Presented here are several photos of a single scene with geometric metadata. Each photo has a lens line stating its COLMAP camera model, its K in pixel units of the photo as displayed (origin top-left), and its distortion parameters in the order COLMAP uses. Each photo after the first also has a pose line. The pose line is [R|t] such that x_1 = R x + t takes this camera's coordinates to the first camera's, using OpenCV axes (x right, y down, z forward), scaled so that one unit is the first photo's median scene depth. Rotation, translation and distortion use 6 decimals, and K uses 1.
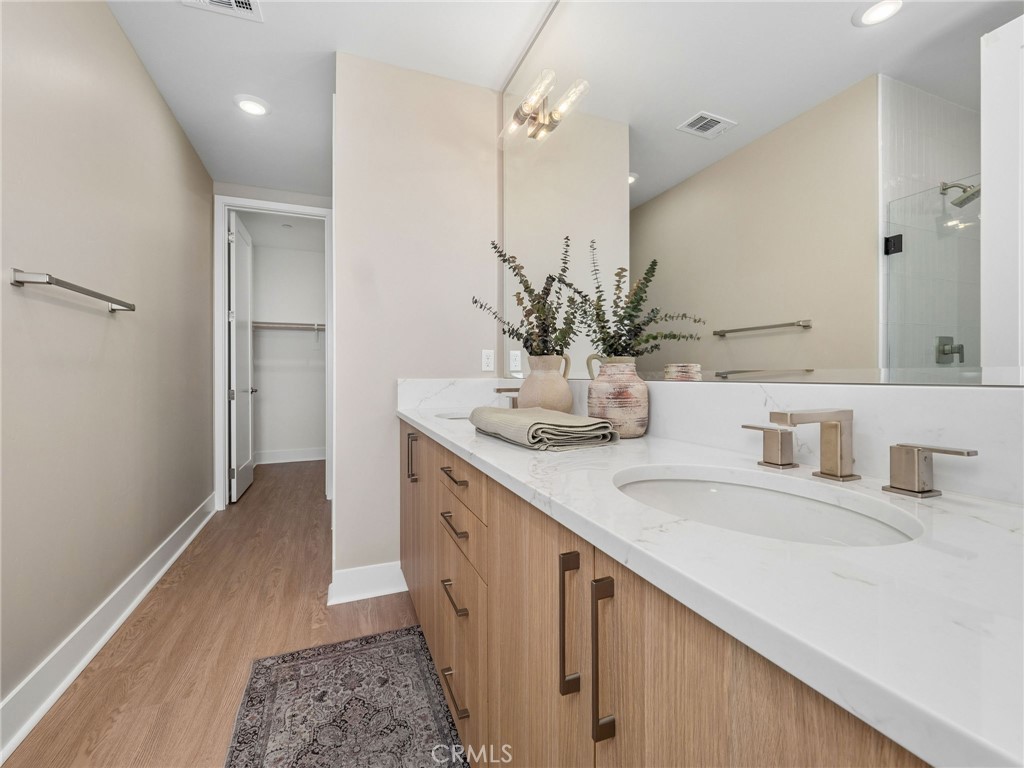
lens RADIAL K [[424.6, 0, 509.2], [0, 424.6, 376.3], [0, 0, 1]] dist [0.000738, -0.000463]
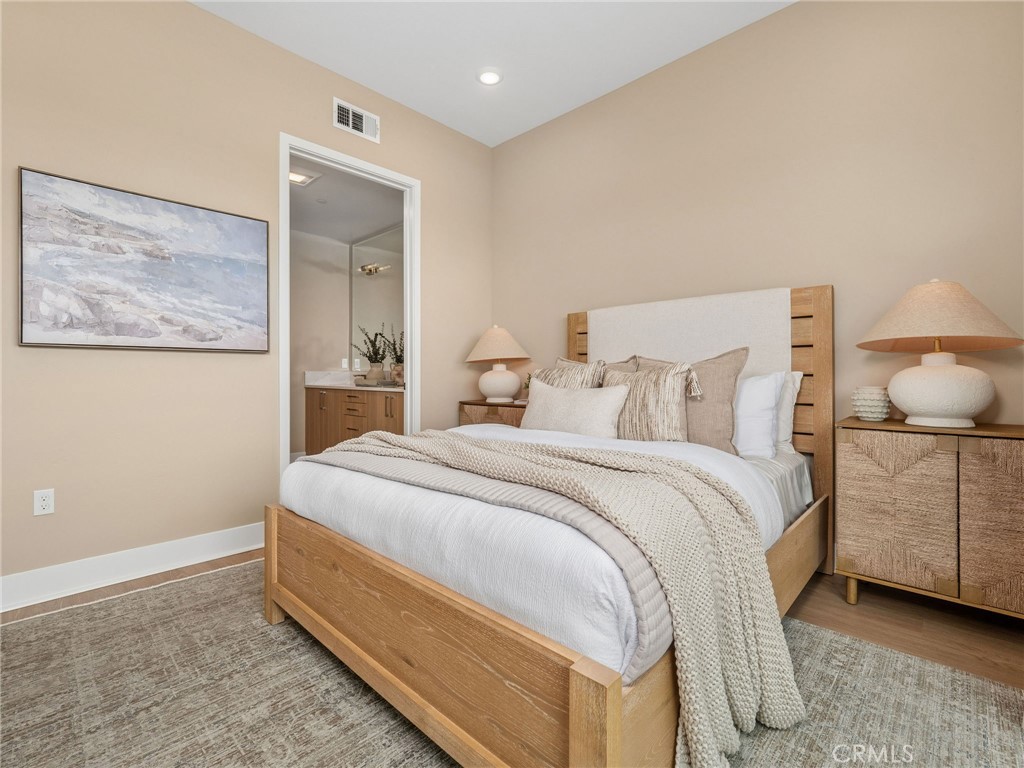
lens RADIAL K [[475.7, 0, 512.0], [0, 475.7, 377.8], [0, 0, 1]] dist [0.013935, -0.011426]
pose [[0.909958, 0.001397, 0.414698, -0.413673], [-0.001849, 0.999998, 0.000688, 0.050426], [-0.414696, -0.001393, 0.909959, -2.339810]]
